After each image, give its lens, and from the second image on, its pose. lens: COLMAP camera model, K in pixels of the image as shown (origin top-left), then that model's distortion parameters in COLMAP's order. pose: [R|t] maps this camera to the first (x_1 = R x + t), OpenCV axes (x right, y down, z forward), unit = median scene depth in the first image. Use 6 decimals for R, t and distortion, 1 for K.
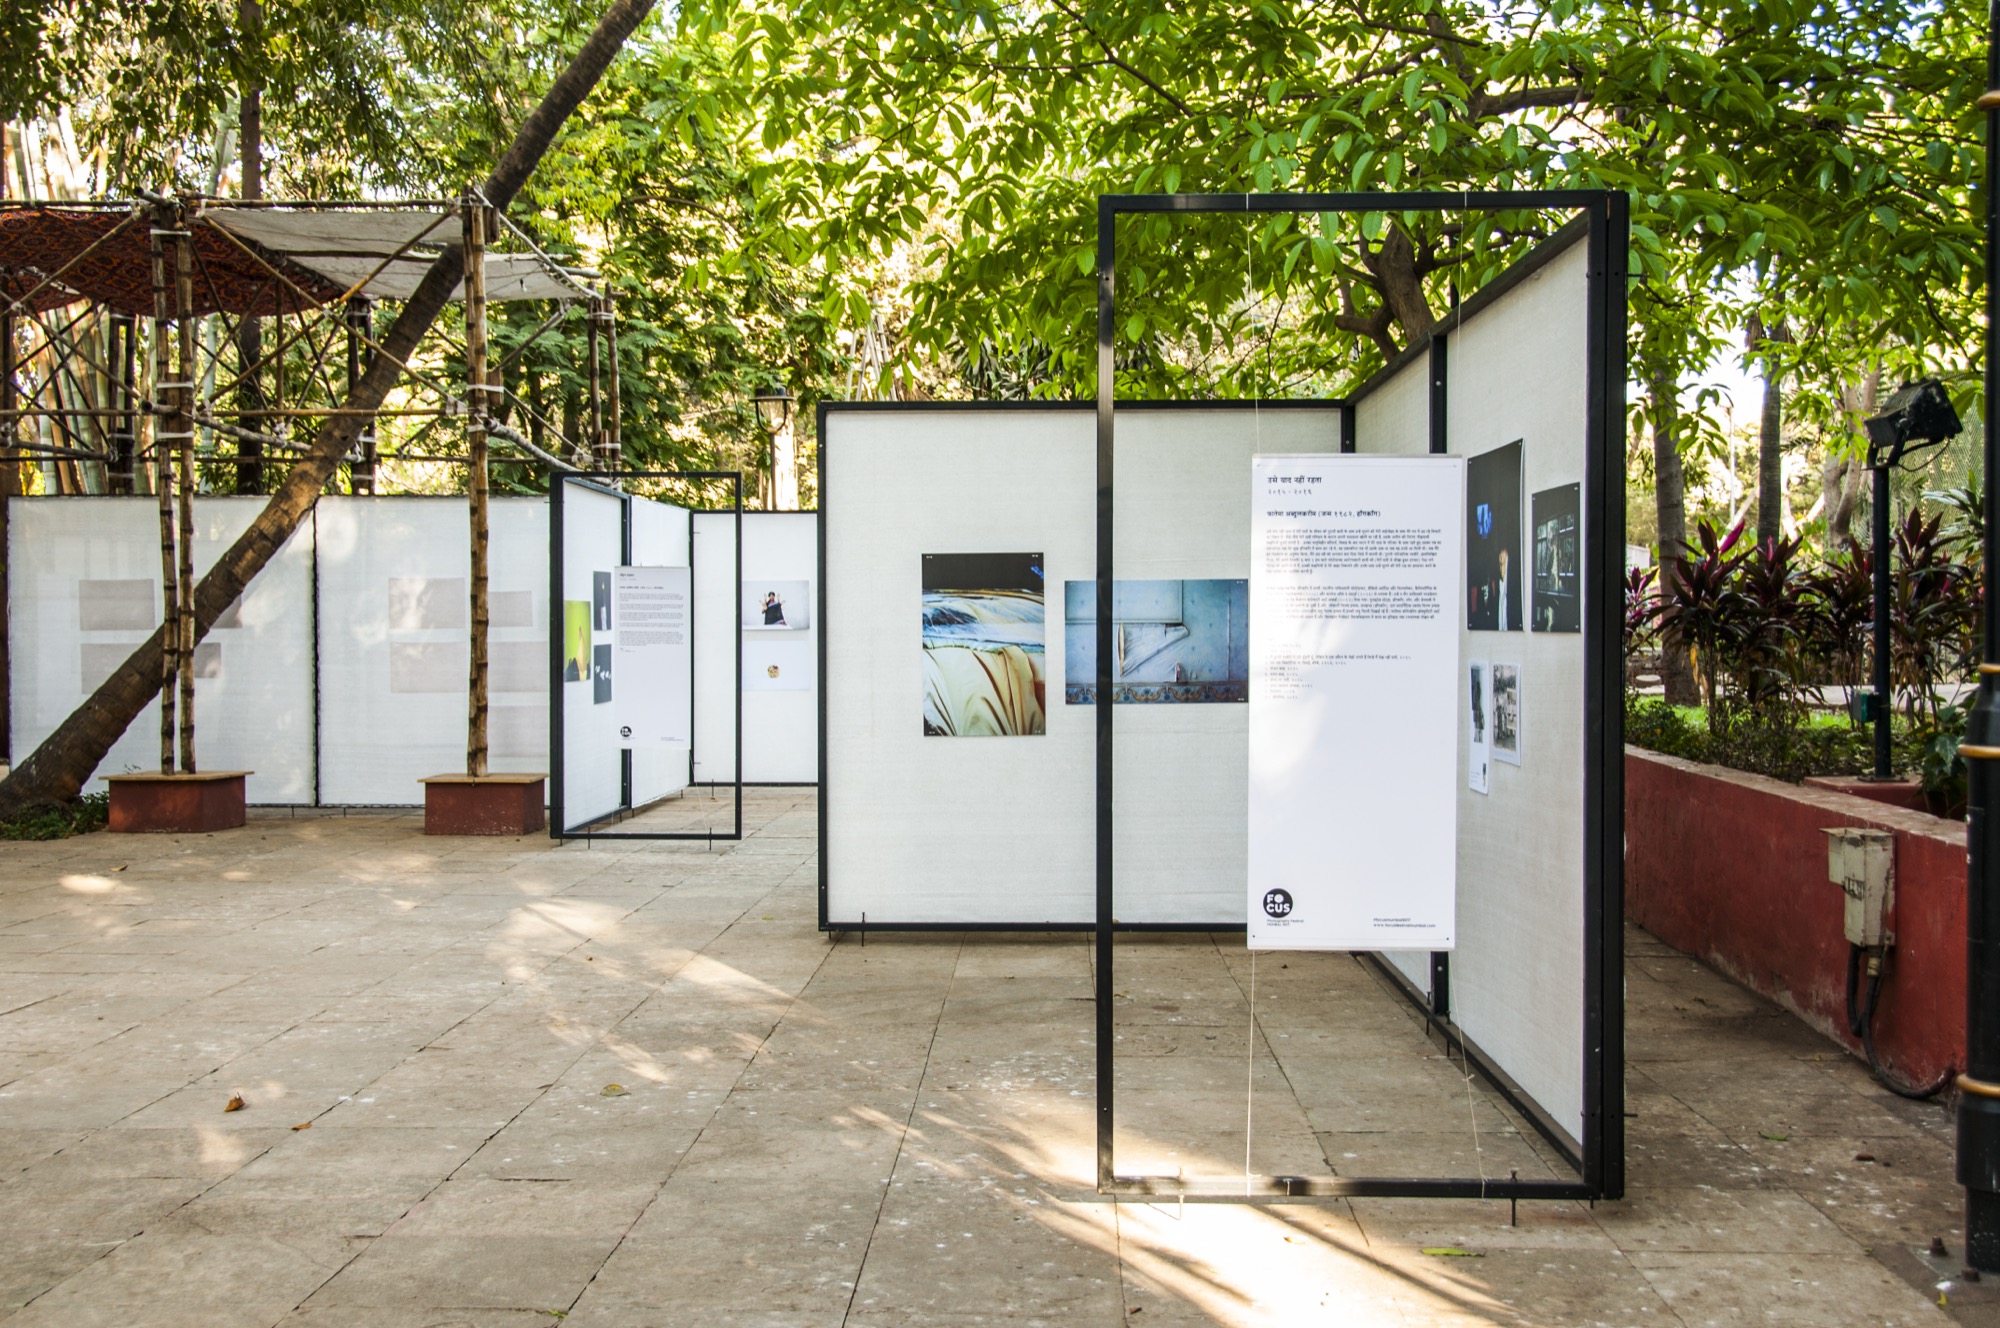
lens RADIAL K [[2127.3, 0, 998.0], [0, 2127.3, 654.6], [0, 0, 1]] dist [-0.013691, 0.000000]
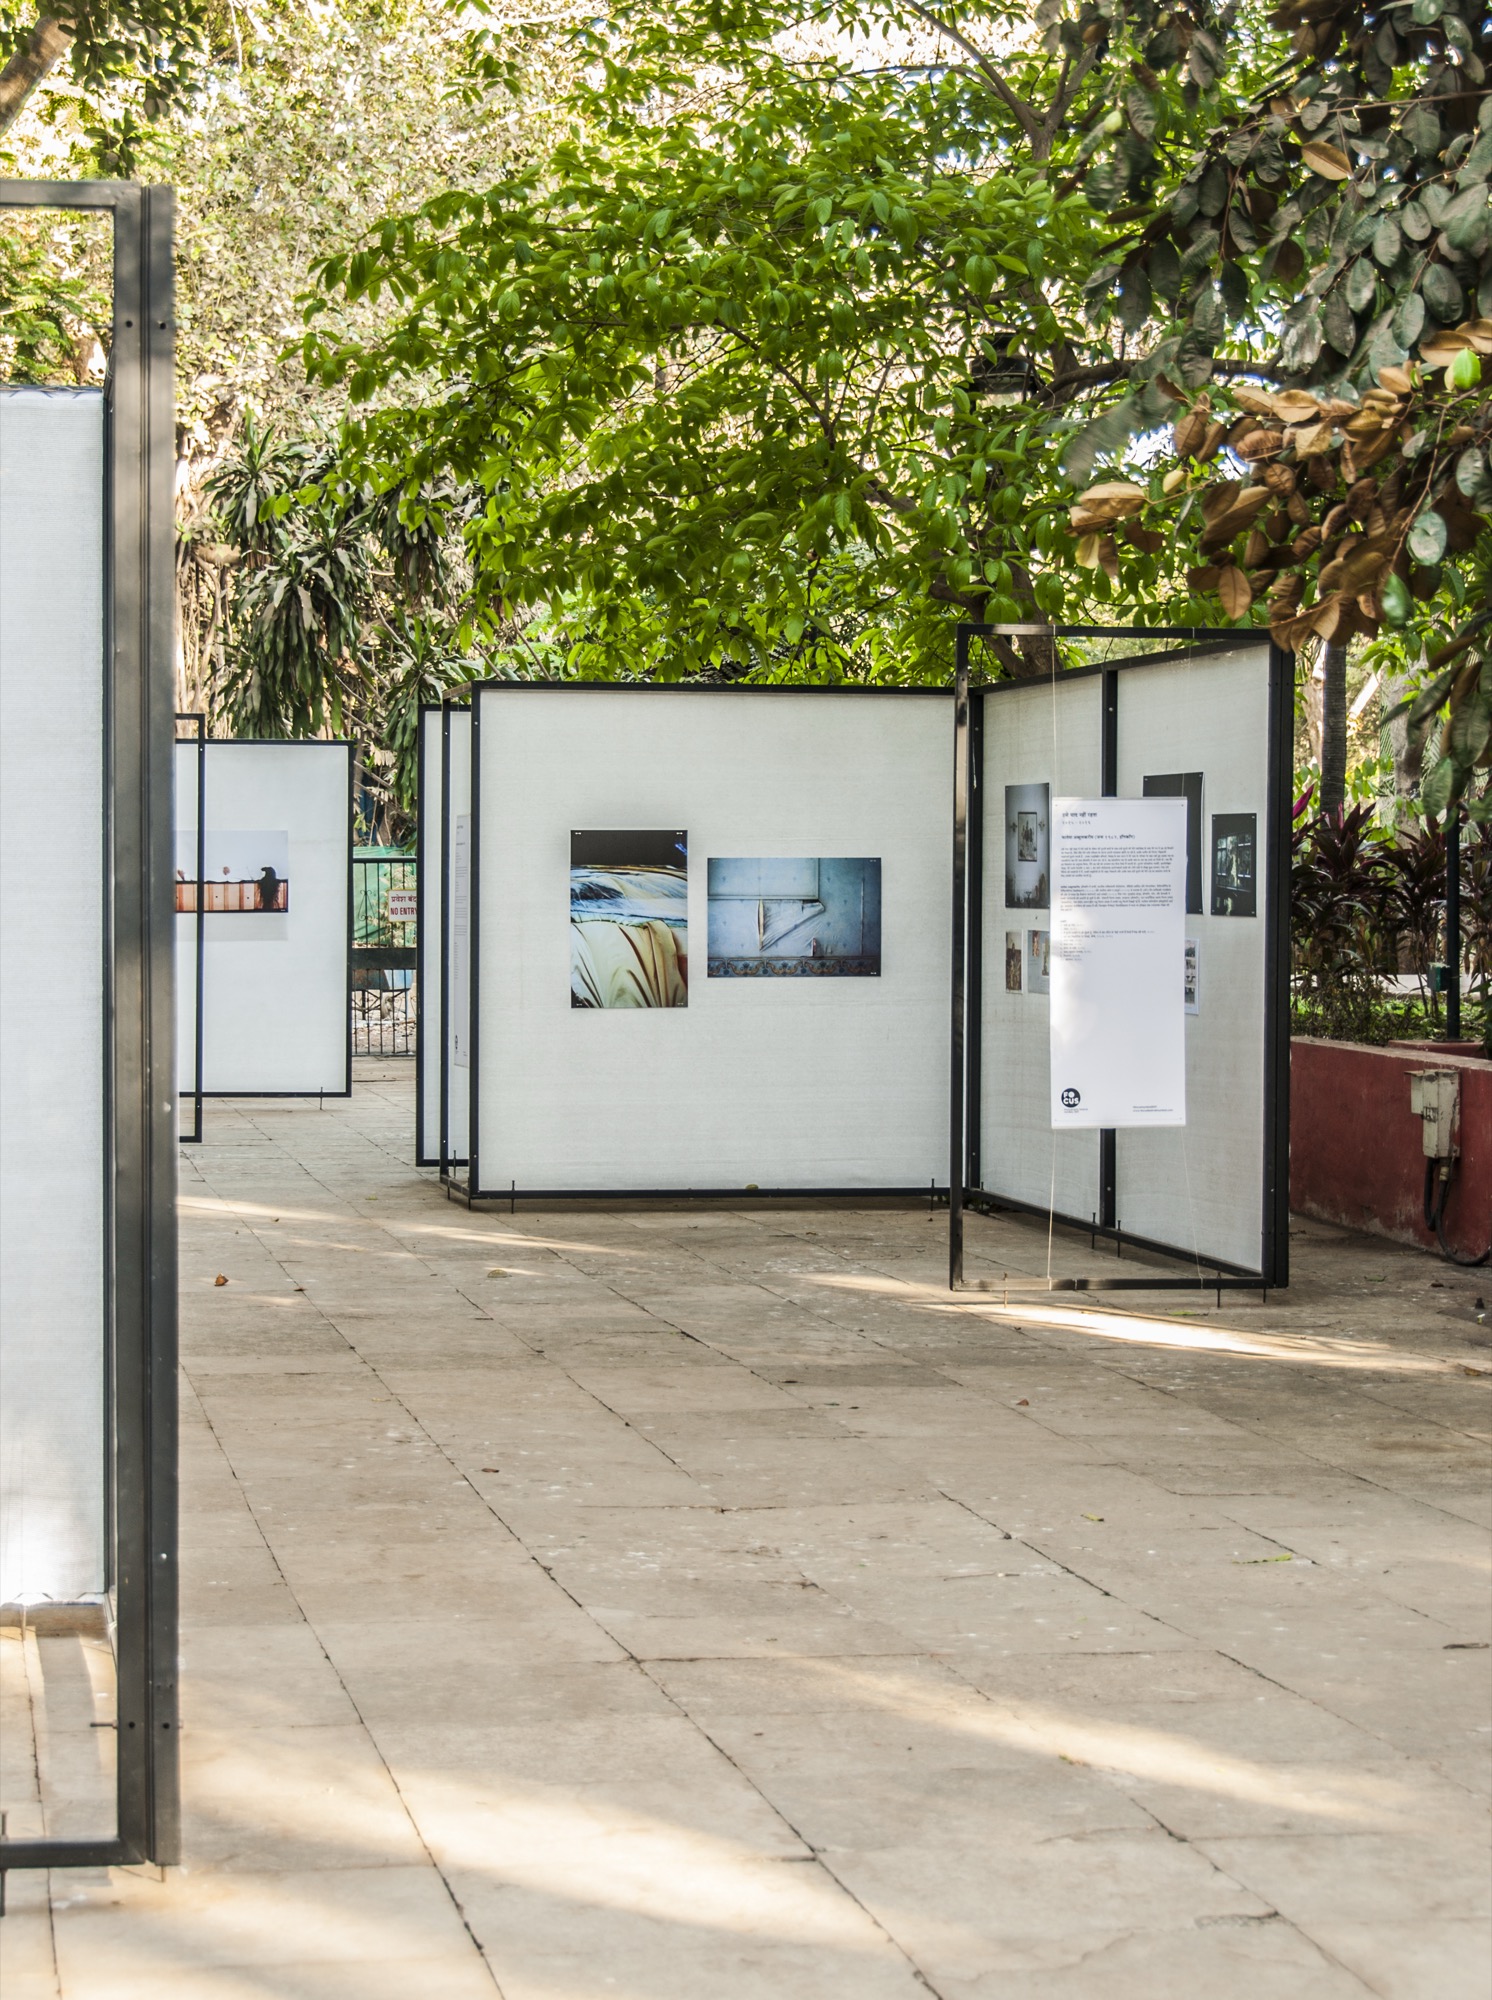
lens RADIAL K [[3888.6, 0, 745.9], [0, 3888.6, 1001.1], [0, 0, 1]] dist [0.018692, 0.000000]
pose [[0.977619, 0.001491, 0.210378, -0.346617], [-0.005450, 0.999819, 0.018239, 0.000404], [-0.210313, -0.018978, 0.977450, -0.846212]]
